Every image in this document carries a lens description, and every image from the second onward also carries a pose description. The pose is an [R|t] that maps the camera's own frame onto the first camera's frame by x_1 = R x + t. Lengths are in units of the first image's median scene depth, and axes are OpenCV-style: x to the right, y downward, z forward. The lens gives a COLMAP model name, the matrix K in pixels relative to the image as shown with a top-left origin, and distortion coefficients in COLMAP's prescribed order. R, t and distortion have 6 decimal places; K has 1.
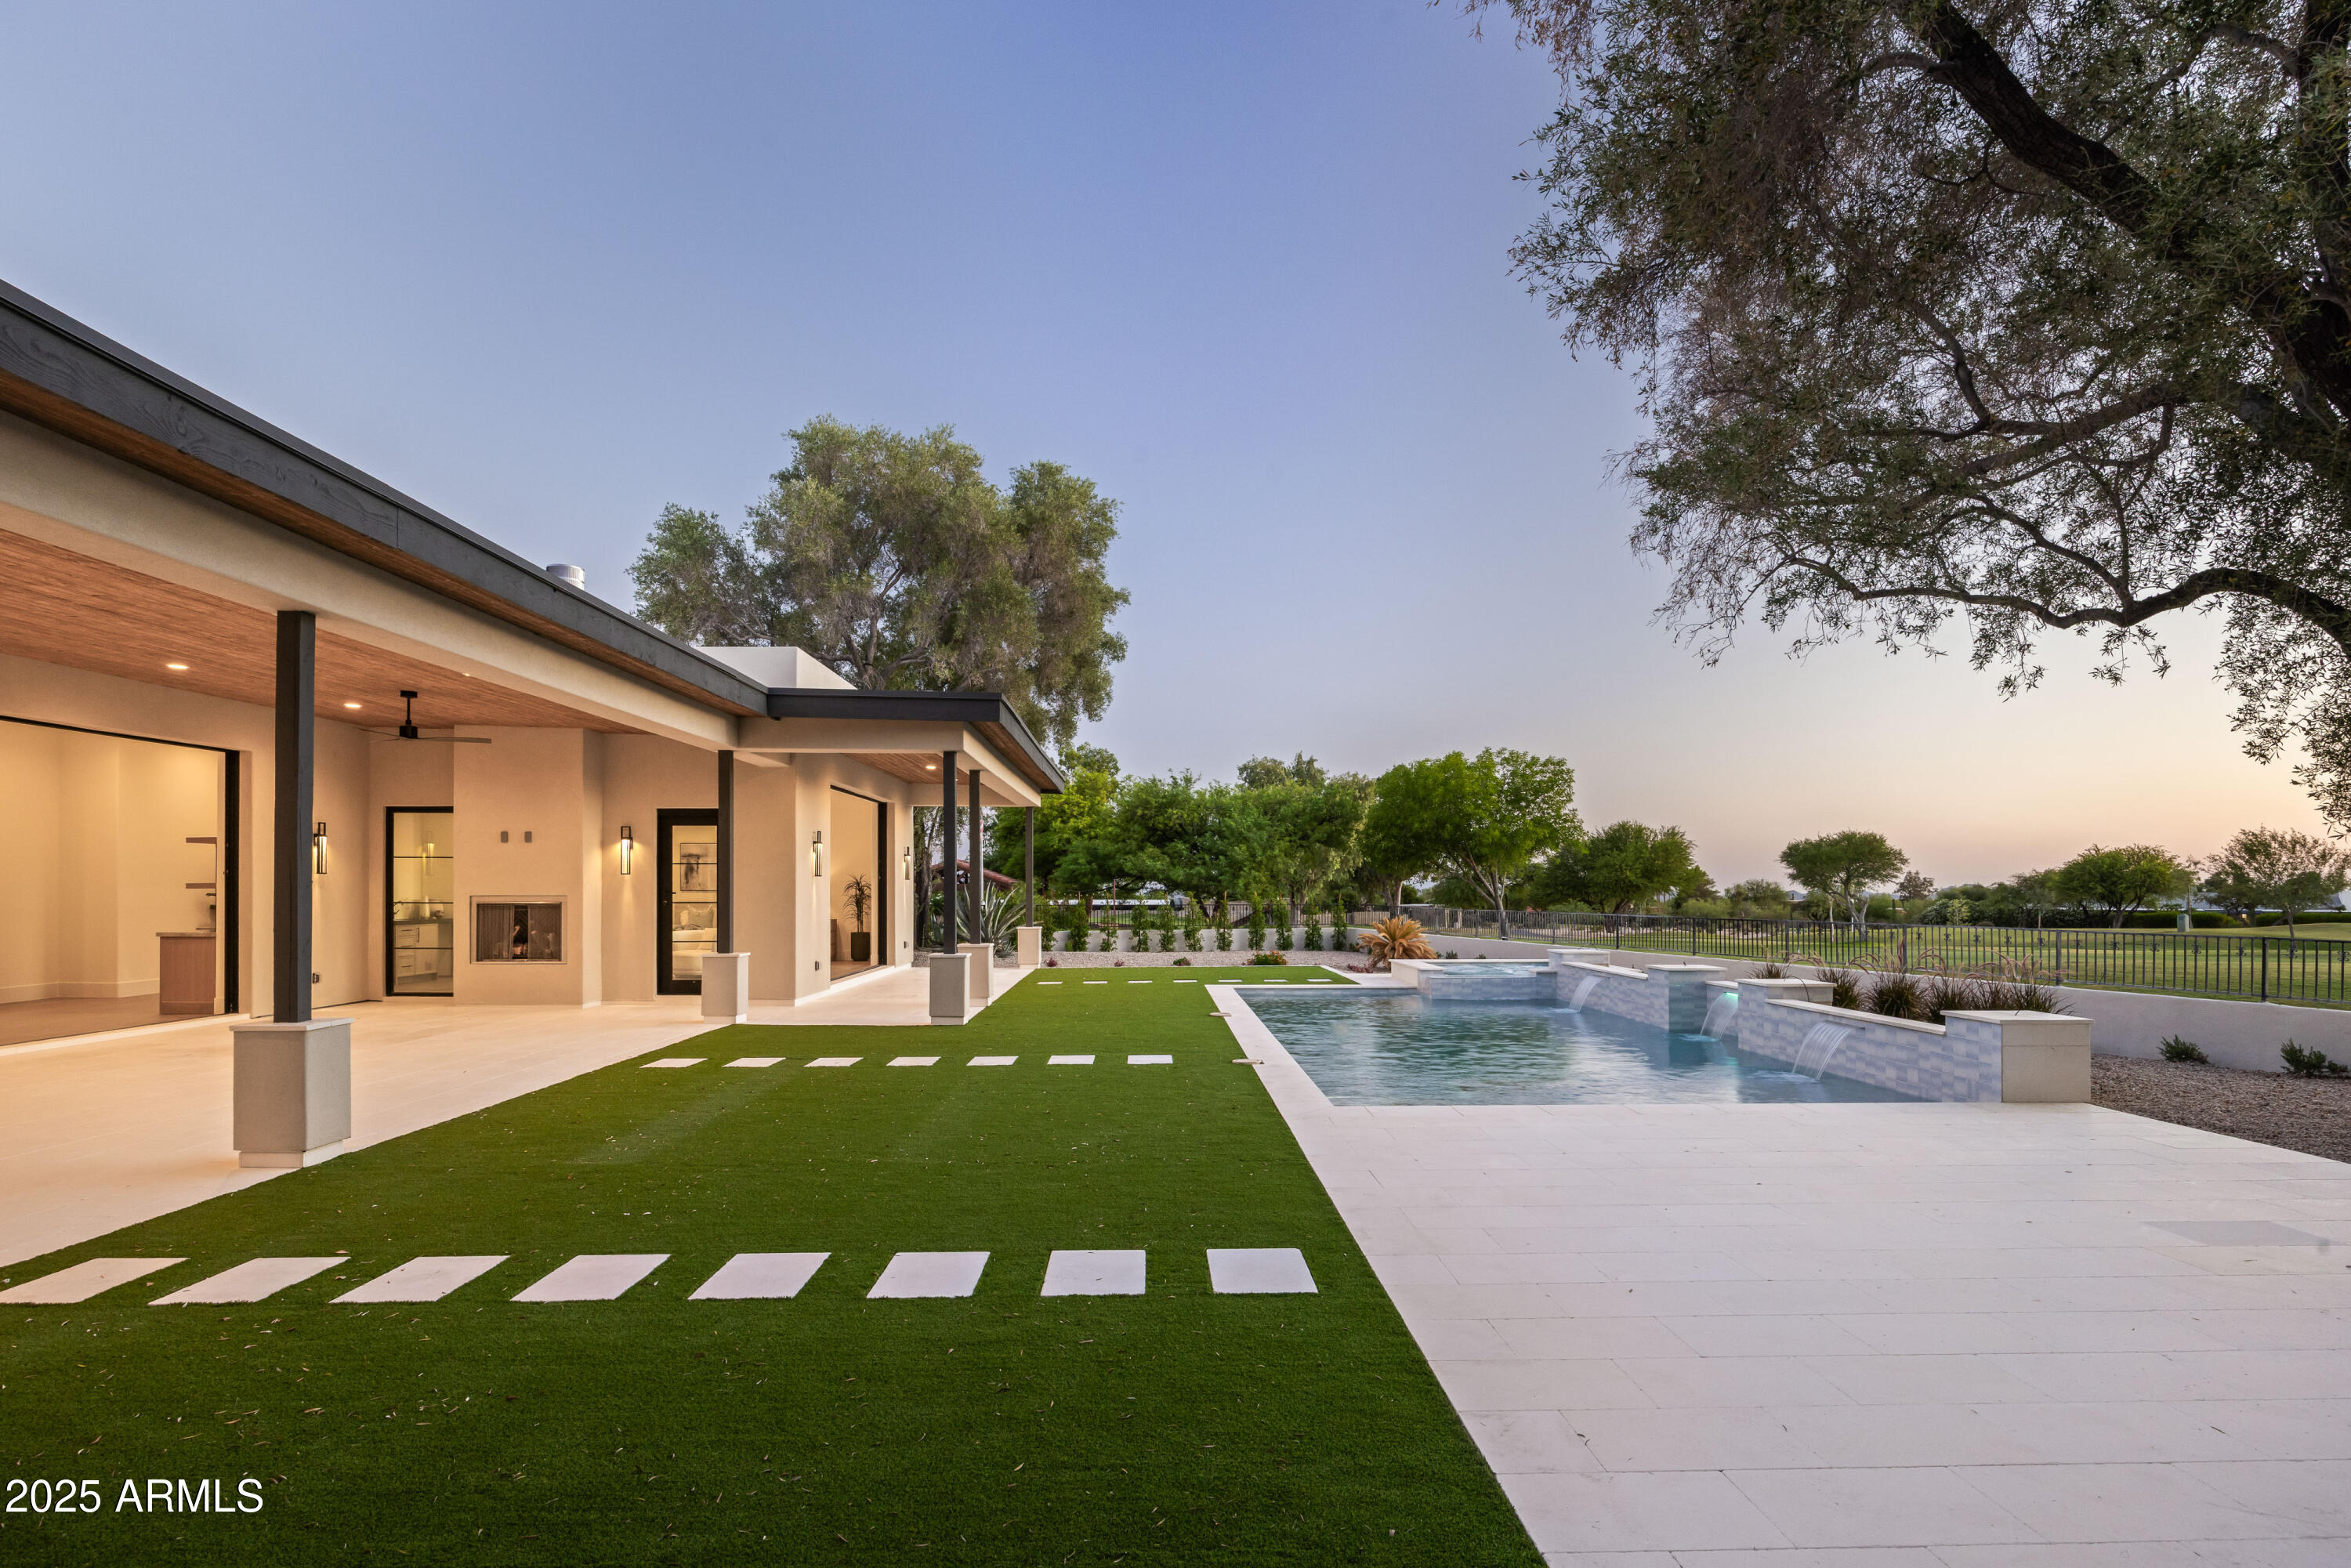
lens RADIAL K [[1288.3, 0, 1155.8], [0, 1288.3, 884.3], [0, 0, 1]] dist [0.000961, 0.000161]
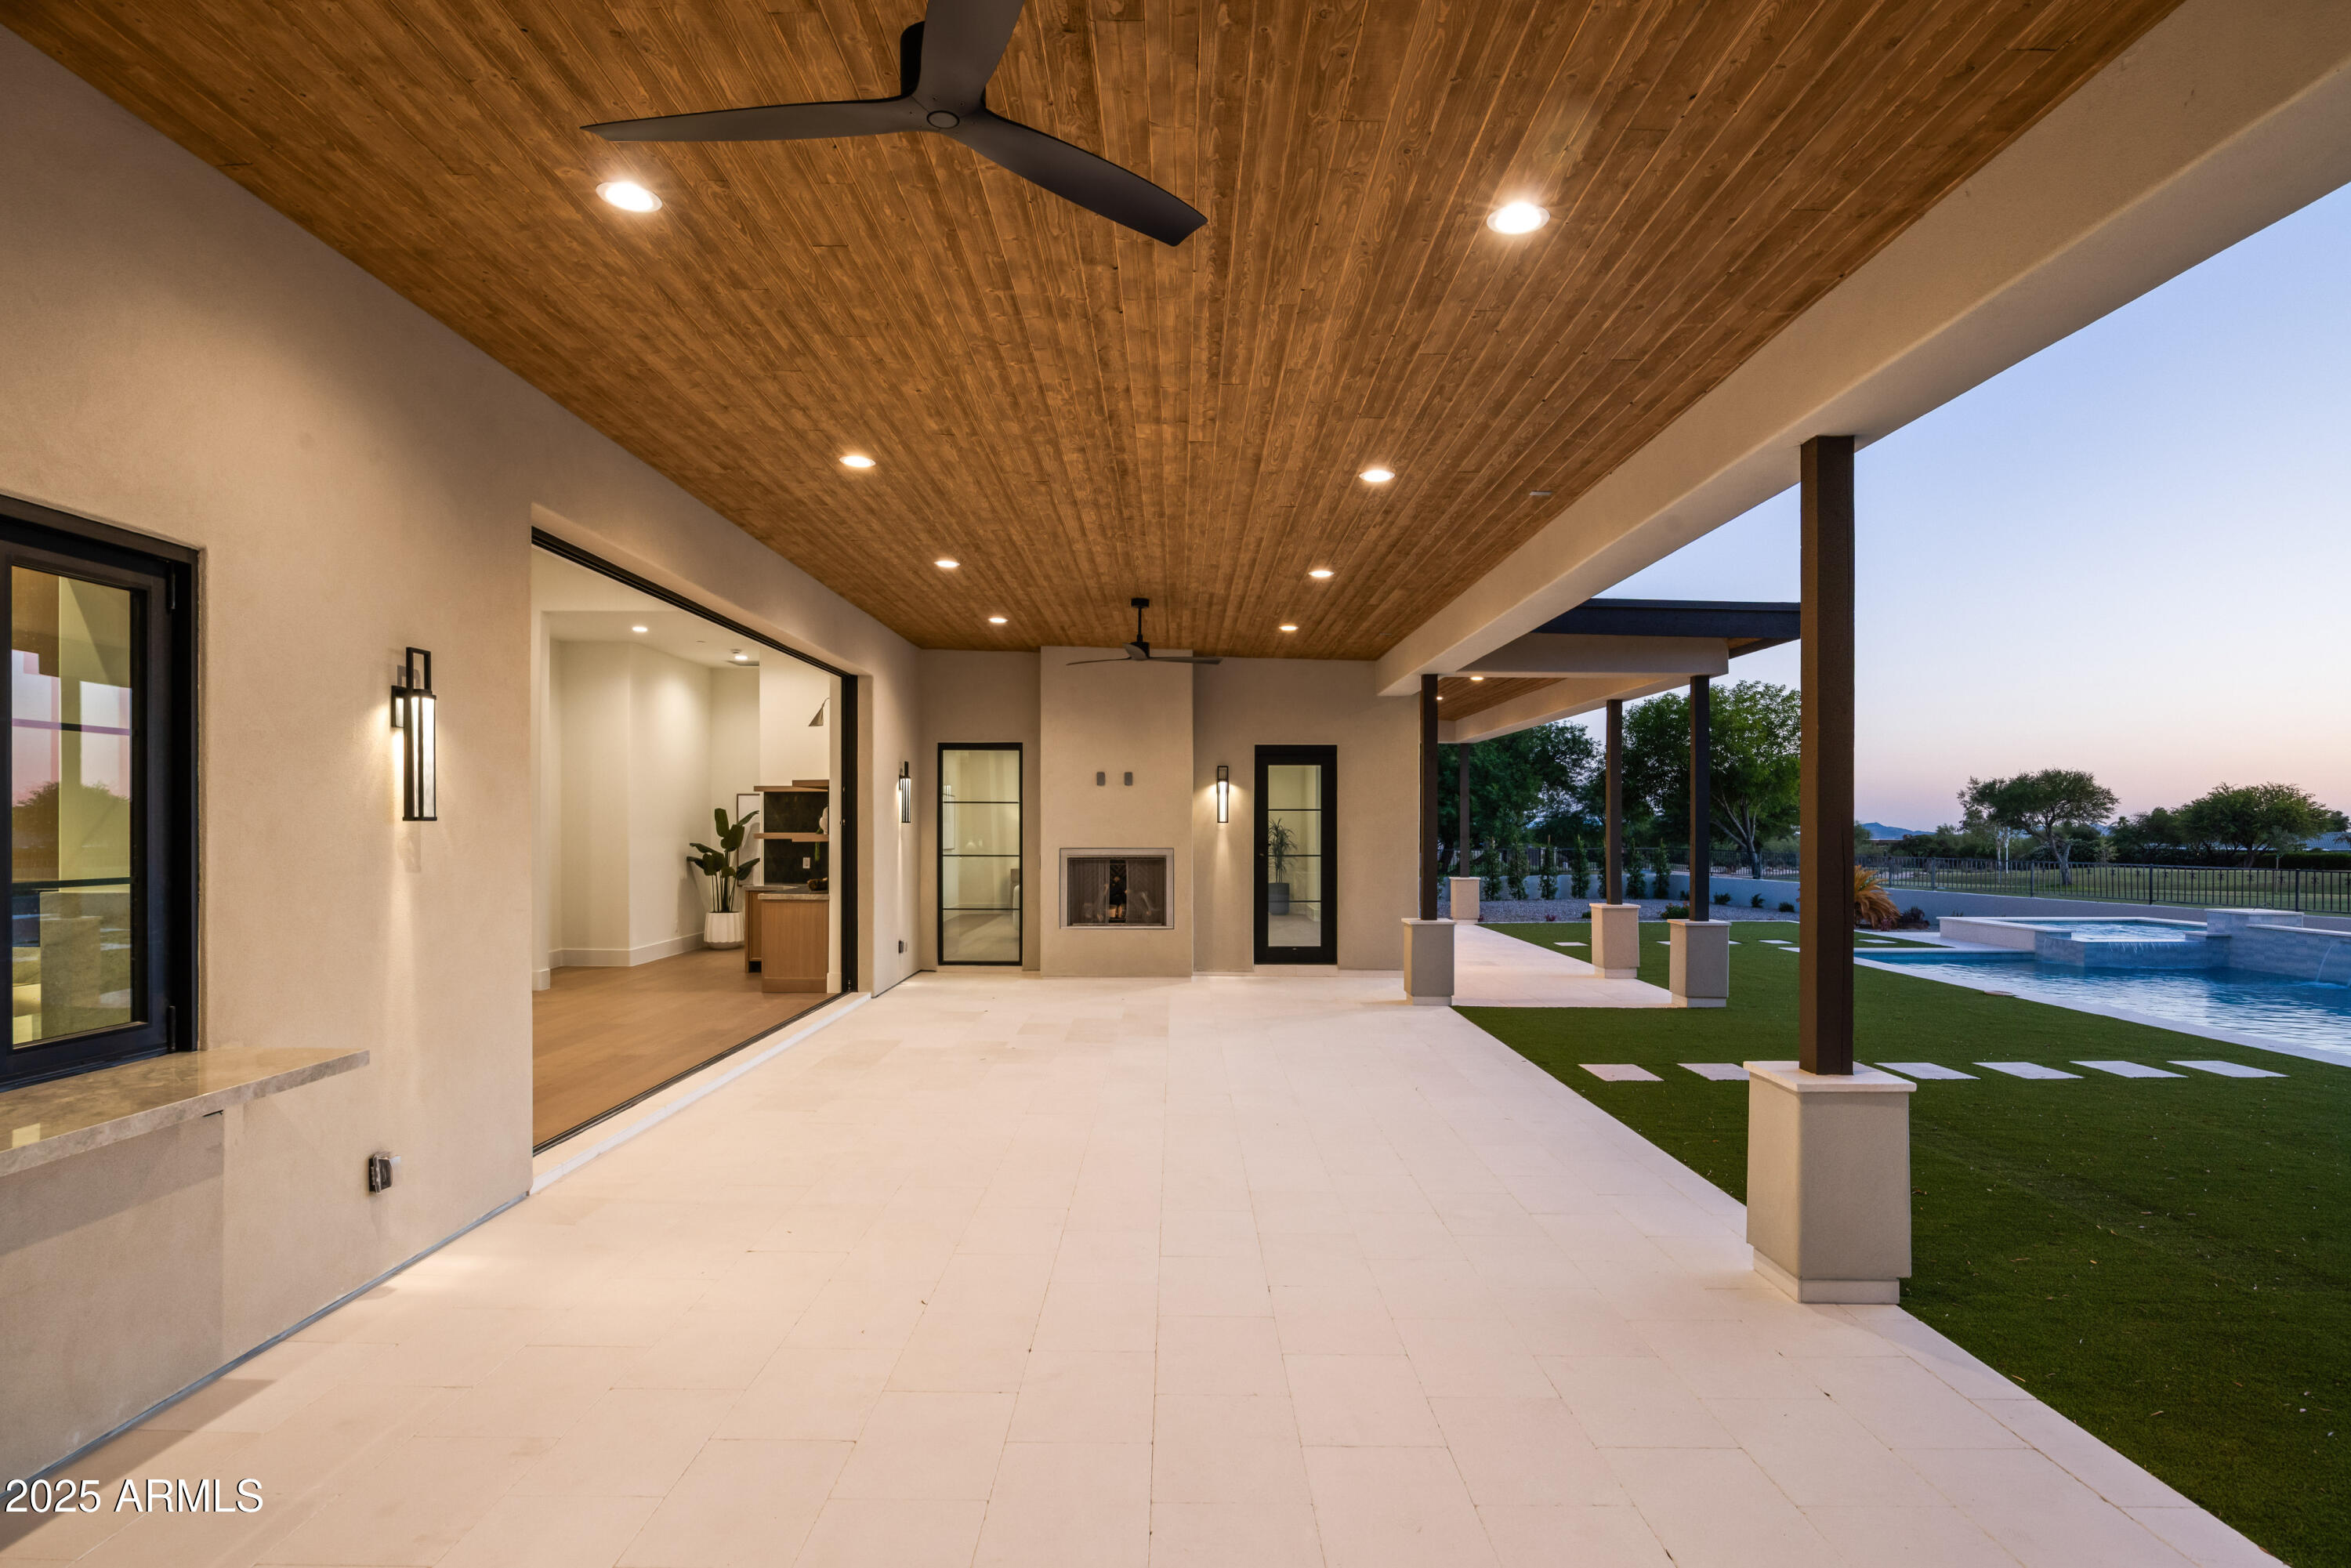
lens RADIAL K [[1280.8, 0, 1174.5], [0, 1280.8, 829.5], [0, 0, 1]] dist [-0.003443, -0.000767]
pose [[0.999966, 0.000579, -0.008190, -0.254294], [-0.000528, 0.999980, 0.006320, -0.004848], [0.008193, -0.006315, 0.999946, 0.090638]]
